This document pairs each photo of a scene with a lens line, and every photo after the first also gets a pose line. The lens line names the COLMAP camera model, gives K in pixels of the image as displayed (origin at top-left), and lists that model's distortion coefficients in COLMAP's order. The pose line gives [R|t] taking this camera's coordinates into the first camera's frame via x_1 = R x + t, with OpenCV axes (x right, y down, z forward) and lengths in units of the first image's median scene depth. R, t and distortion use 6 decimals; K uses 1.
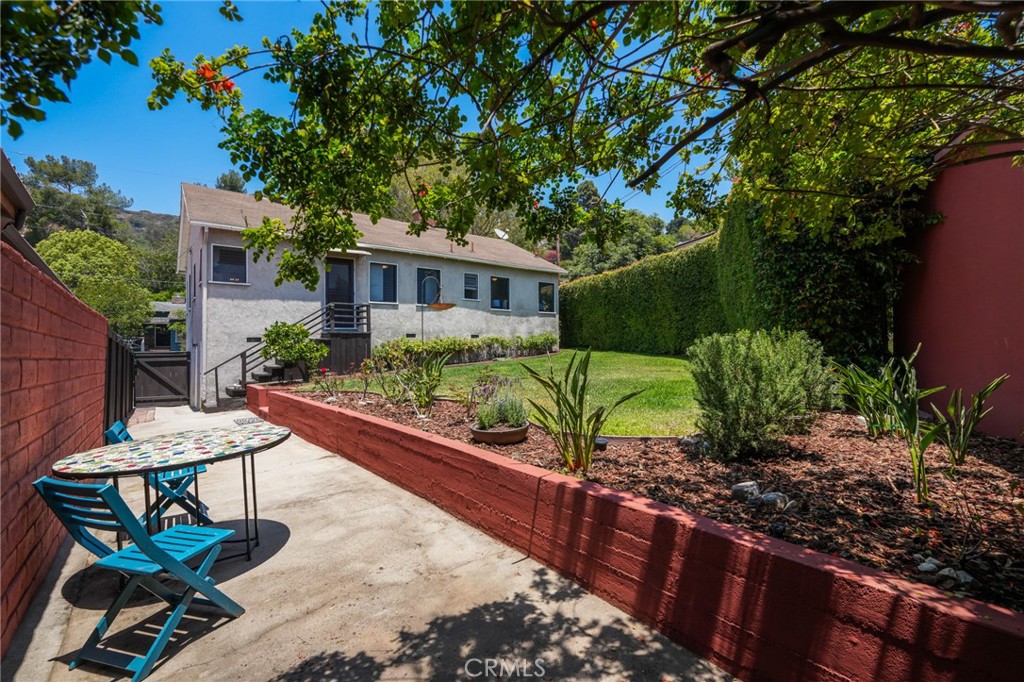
lens RADIAL K [[442.5, 0, 514.1], [0, 442.5, 338.2], [0, 0, 1]] dist [-0.003255, -0.000141]
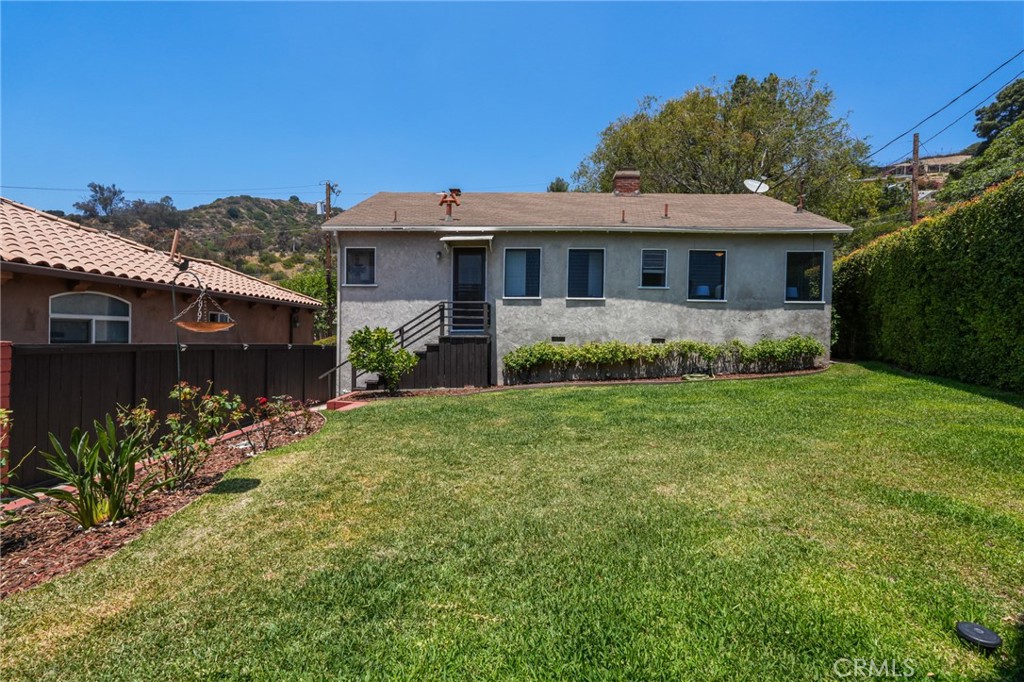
lens RADIAL K [[442.5, 0, 510.5], [0, 442.5, 342.1], [0, 0, 1]] dist [-0.003255, -0.000141]
pose [[0.765422, 0.032864, -0.642689, 0.180326], [-0.007024, 0.999062, 0.042721, -0.030249], [0.643491, -0.028185, 0.764935, 0.326231]]
